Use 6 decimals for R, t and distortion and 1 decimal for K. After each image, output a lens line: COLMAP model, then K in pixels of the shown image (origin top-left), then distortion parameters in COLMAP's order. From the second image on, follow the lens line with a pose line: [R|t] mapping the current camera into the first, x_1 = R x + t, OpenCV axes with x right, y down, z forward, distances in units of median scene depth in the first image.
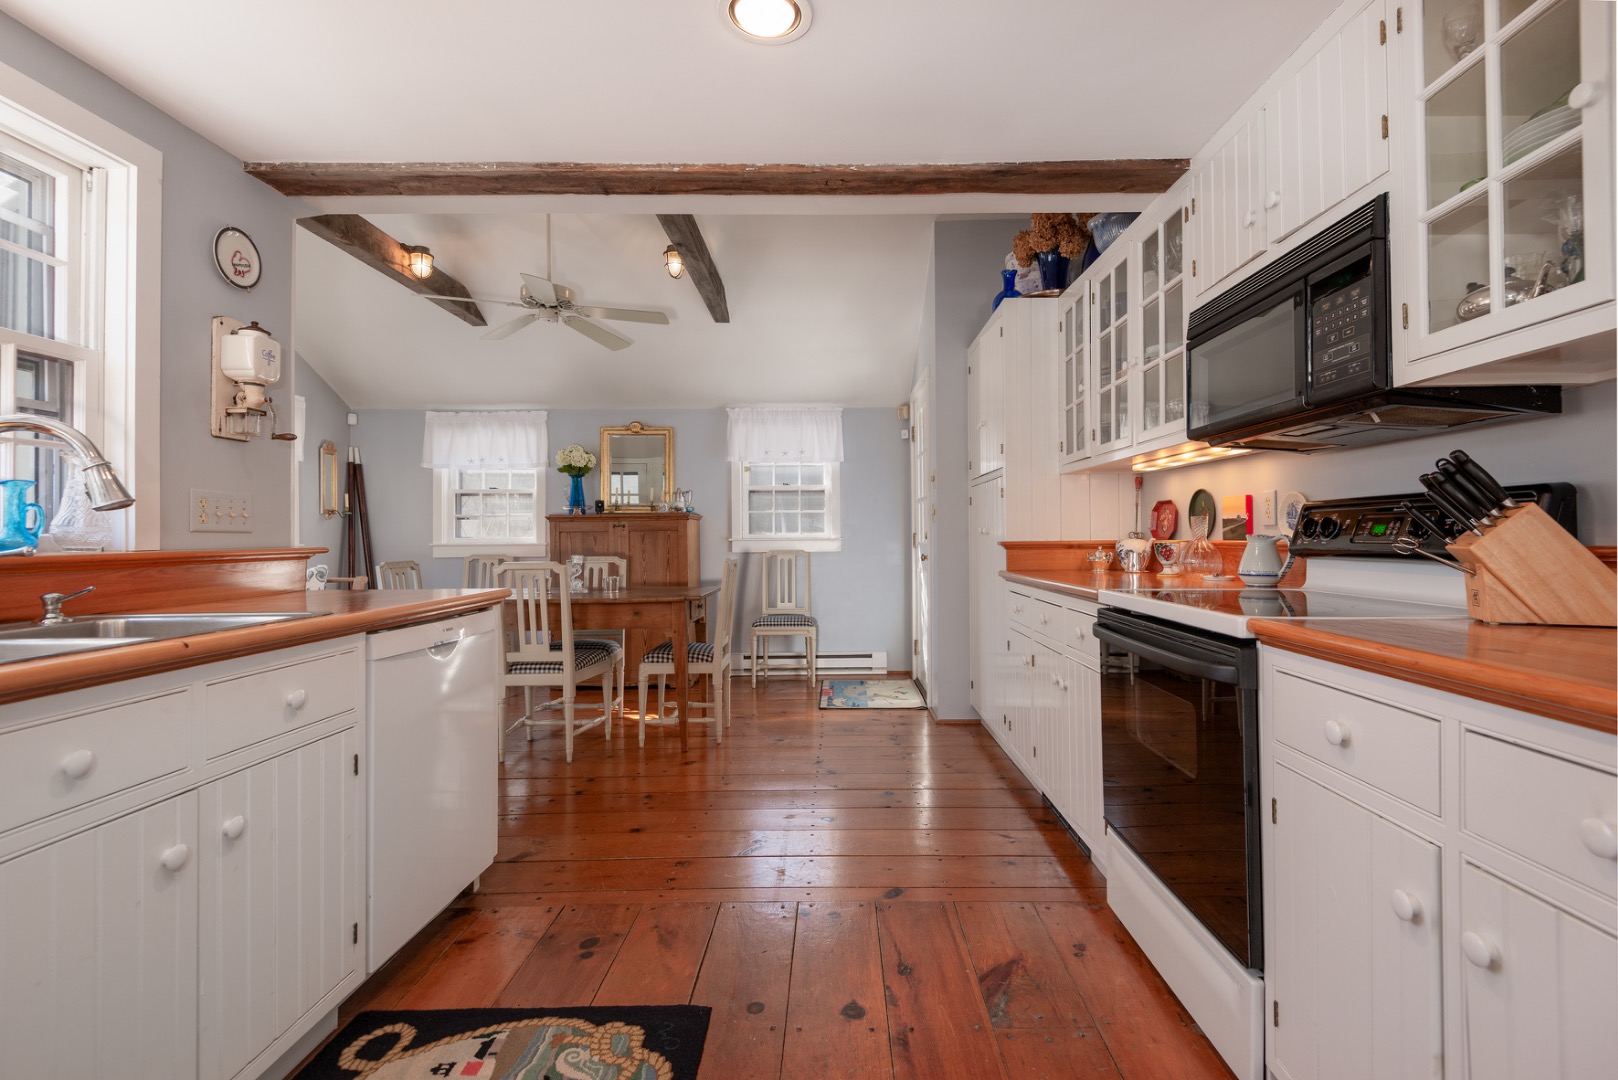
lens RADIAL K [[741.3, 0, 805.4], [0, 741.3, 531.1], [0, 0, 1]] dist [0.042041, -0.028935]
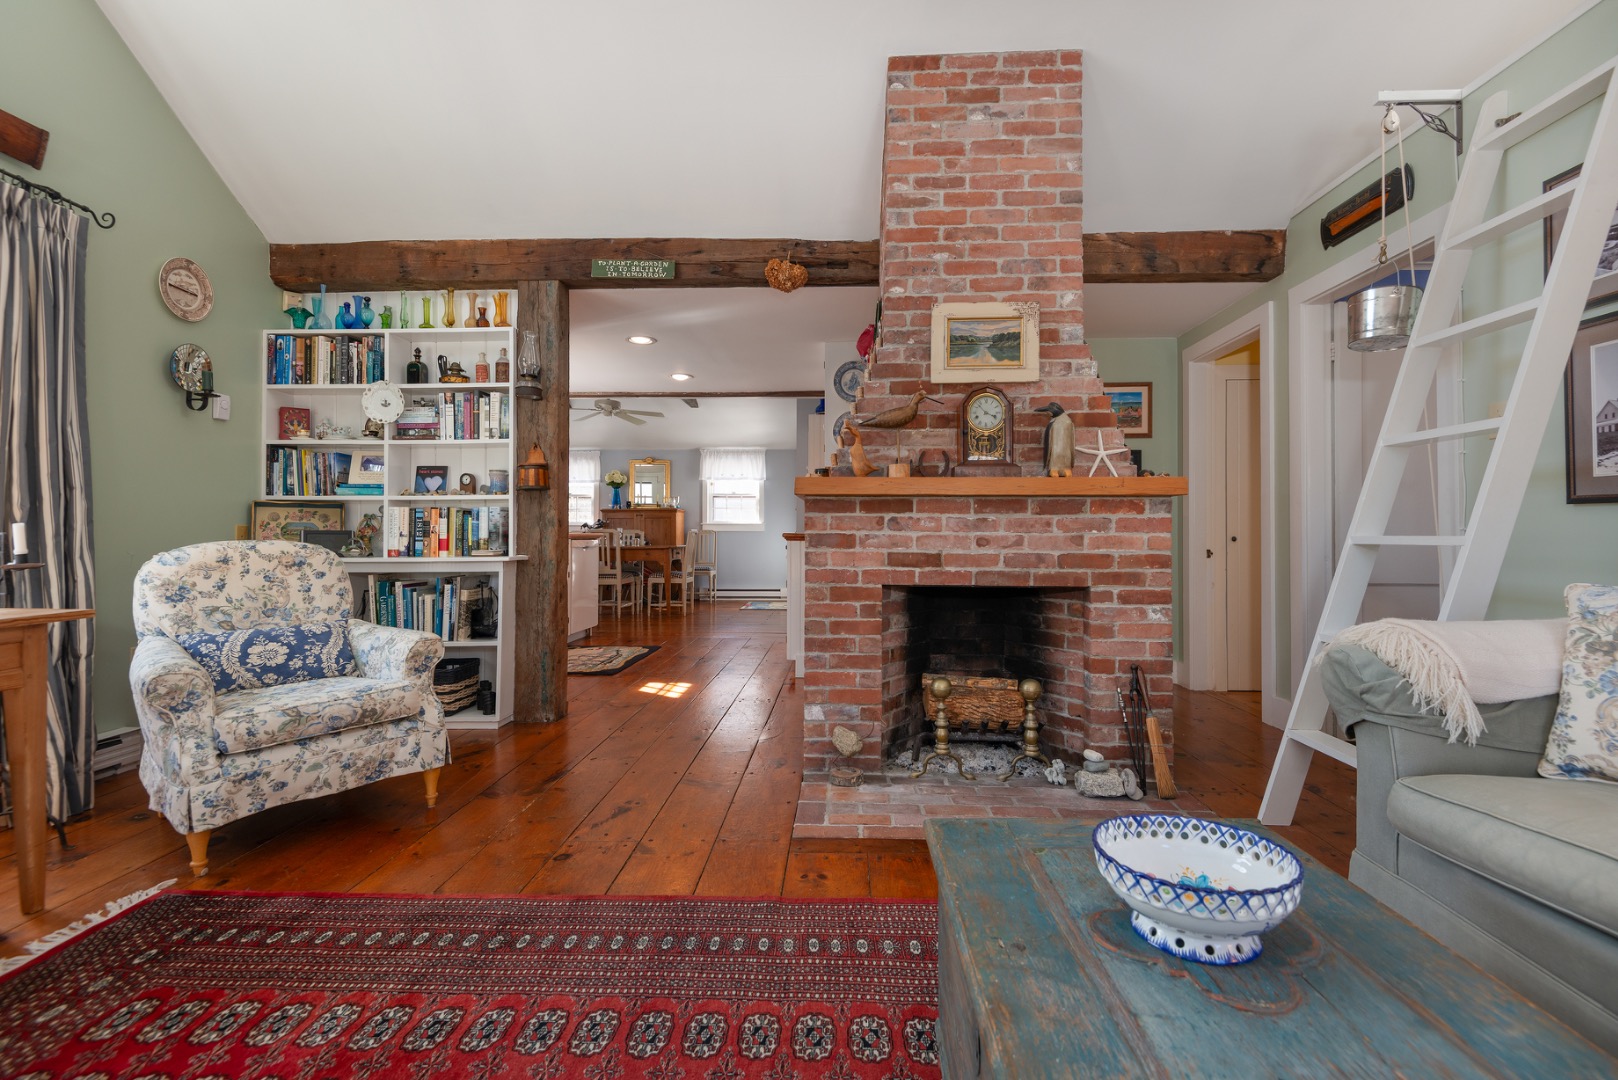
lens RADIAL K [[743.5, 0, 815.6], [0, 743.5, 523.3], [0, 0, 1]] dist [0.000803, 0.000499]
pose [[0.999942, 0.003760, -0.010090, 0.276388], [-0.003770, 0.999992, -0.001024, 0.017059], [0.010086, 0.001062, 0.999949, -1.138414]]
